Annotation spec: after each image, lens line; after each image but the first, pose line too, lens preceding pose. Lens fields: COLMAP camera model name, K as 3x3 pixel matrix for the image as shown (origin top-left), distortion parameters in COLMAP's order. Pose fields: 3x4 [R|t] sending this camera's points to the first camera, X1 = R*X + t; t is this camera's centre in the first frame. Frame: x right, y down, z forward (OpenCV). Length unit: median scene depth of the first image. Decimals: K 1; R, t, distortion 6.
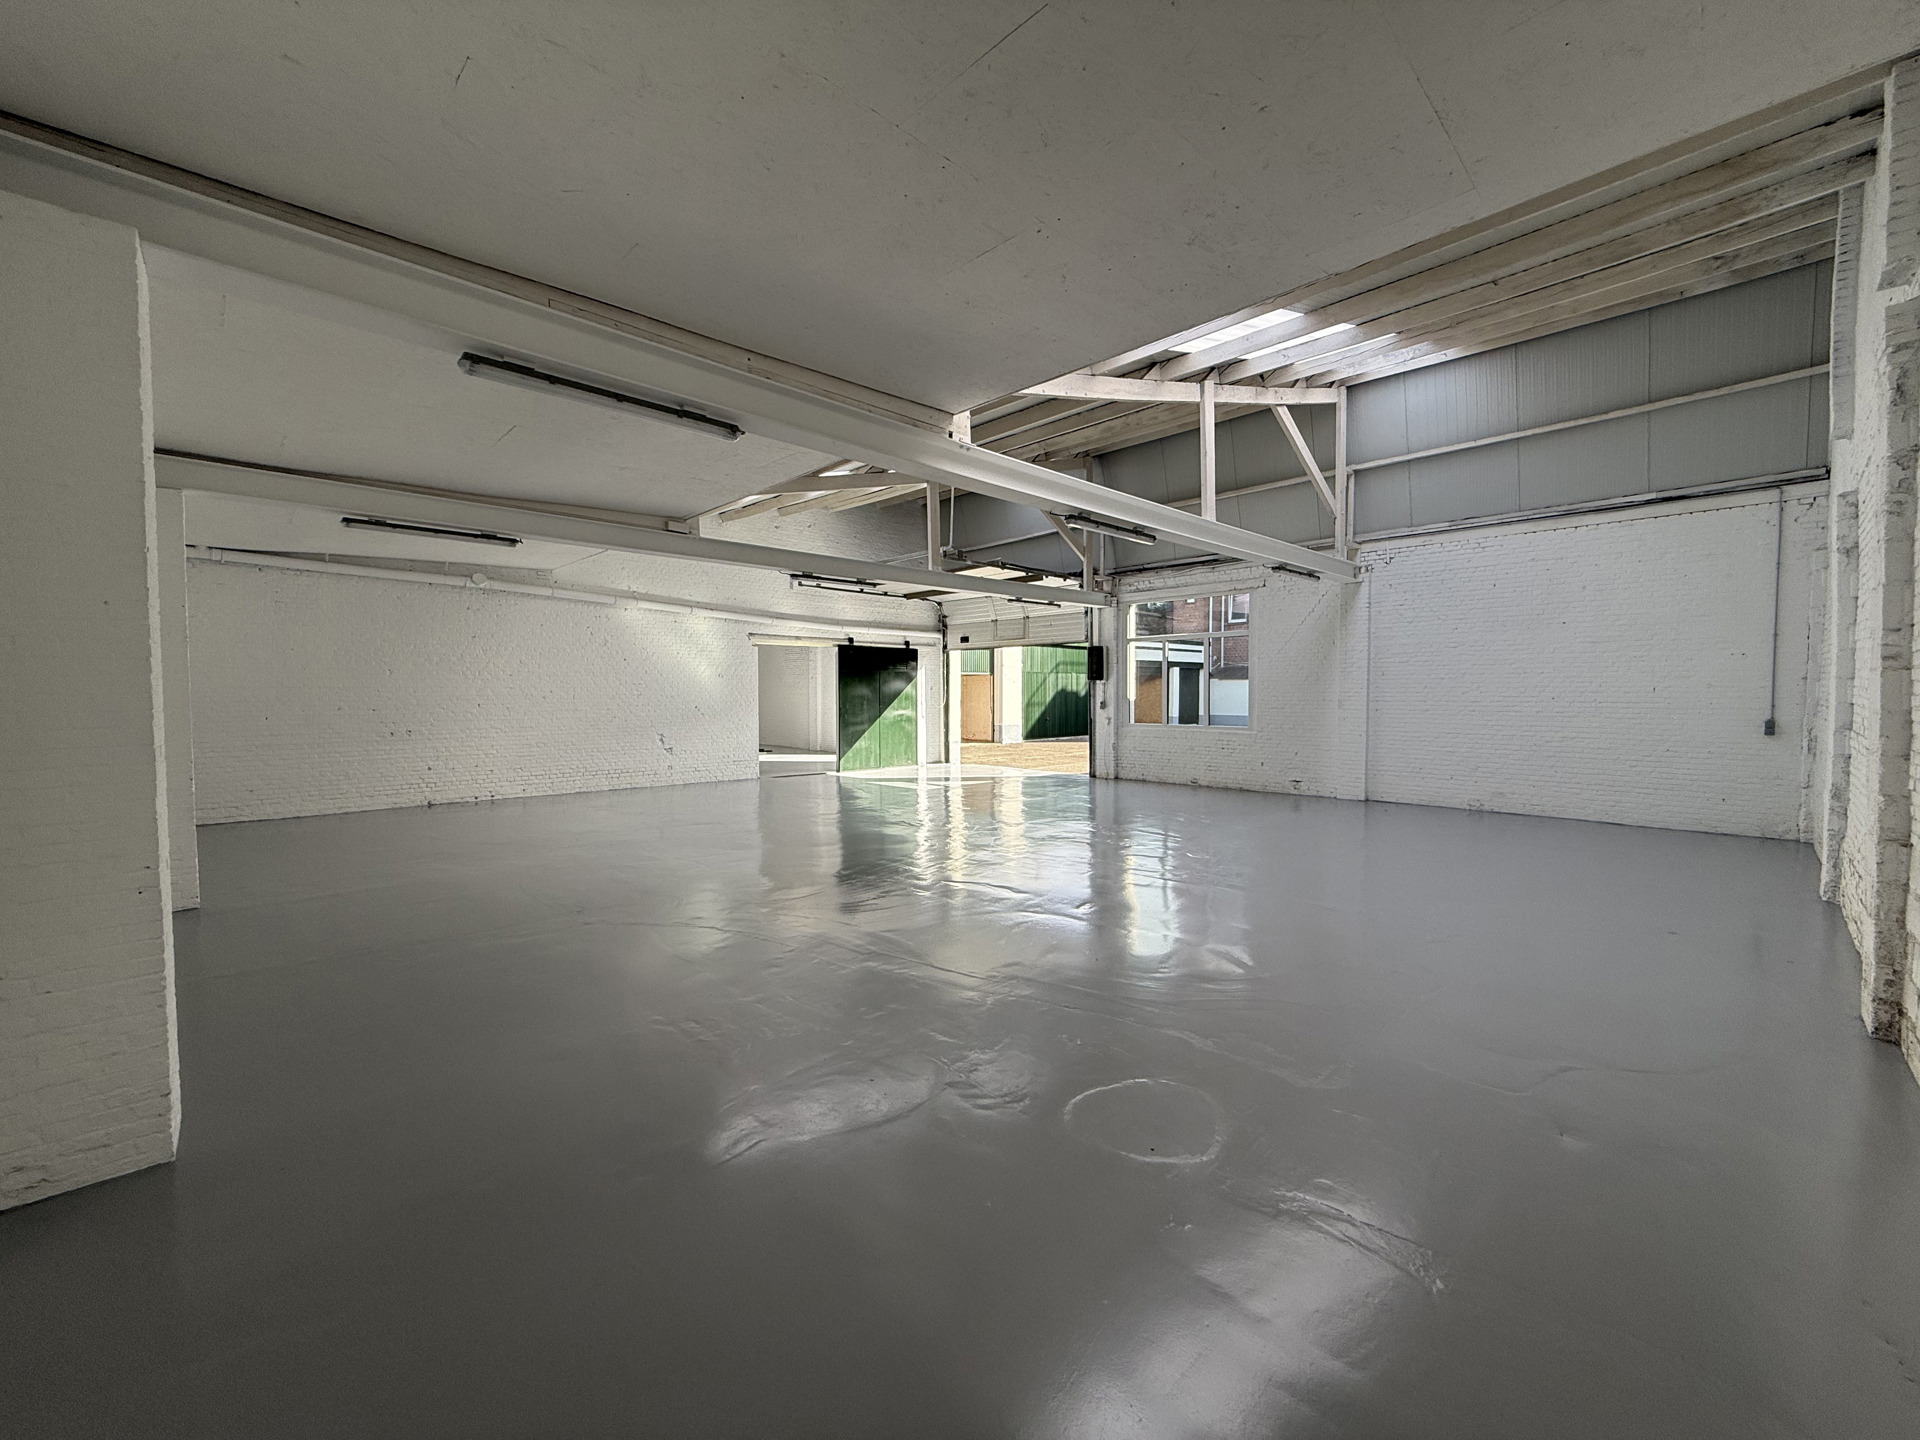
lens RADIAL K [[766.3, 0, 959.3], [0, 766.3, 721.2], [0, 0, 1]] dist [-0.001132, 0.000407]
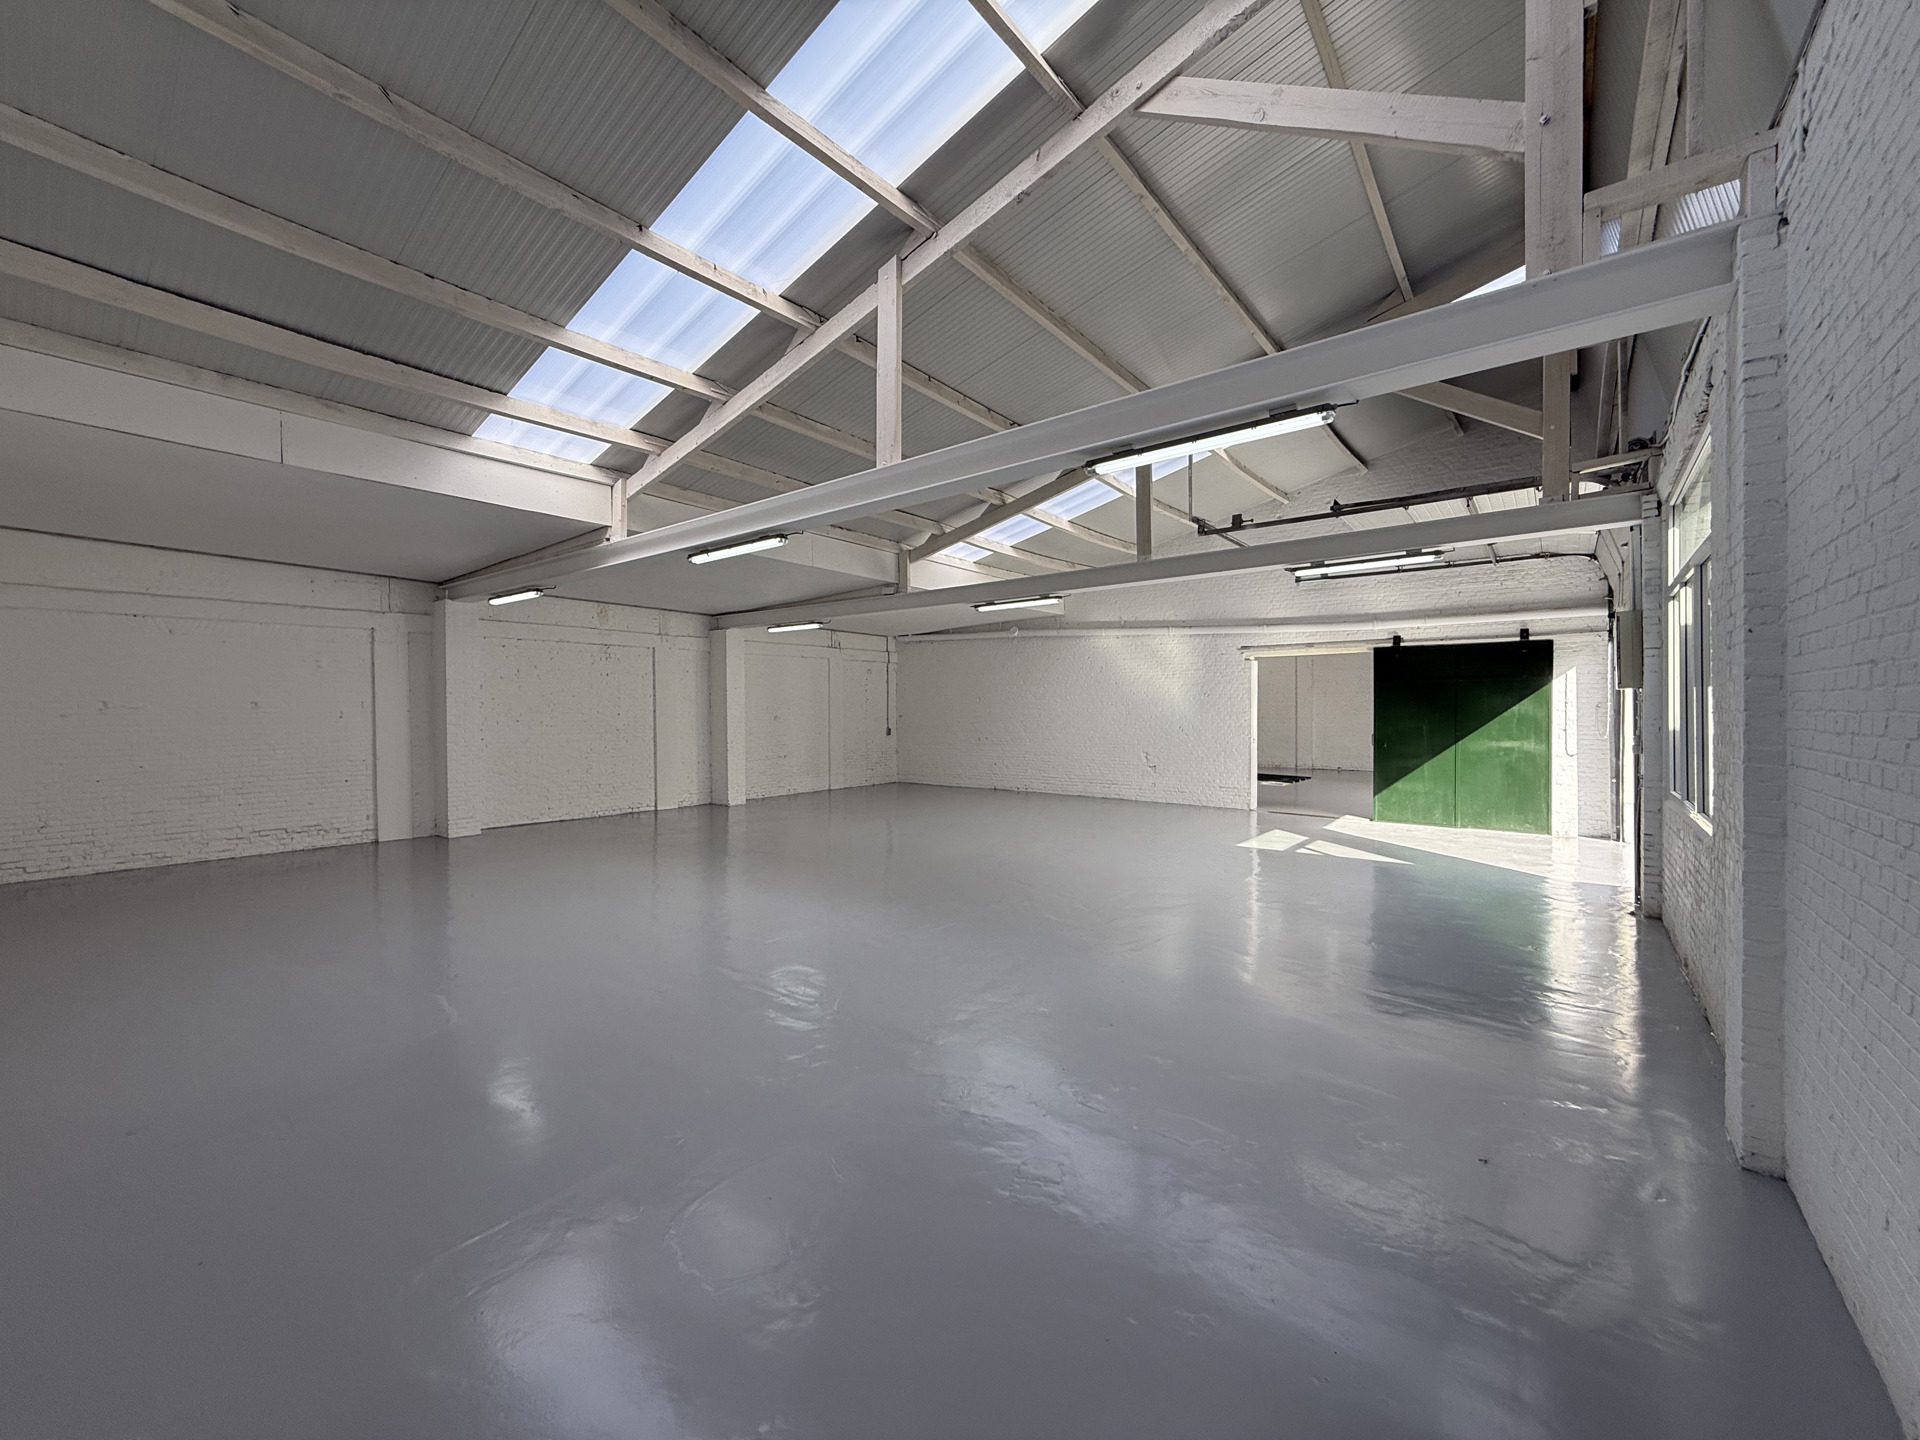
lens RADIAL K [[766.3, 0, 951.4], [0, 766.3, 716.0], [0, 0, 1]] dist [-0.001132, 0.000407]
pose [[0.127242, 0.008477, -0.991835, 0.611778], [-0.035124, 0.999375, 0.004035, -0.026924], [0.991250, 0.034324, 0.127460, 0.591095]]
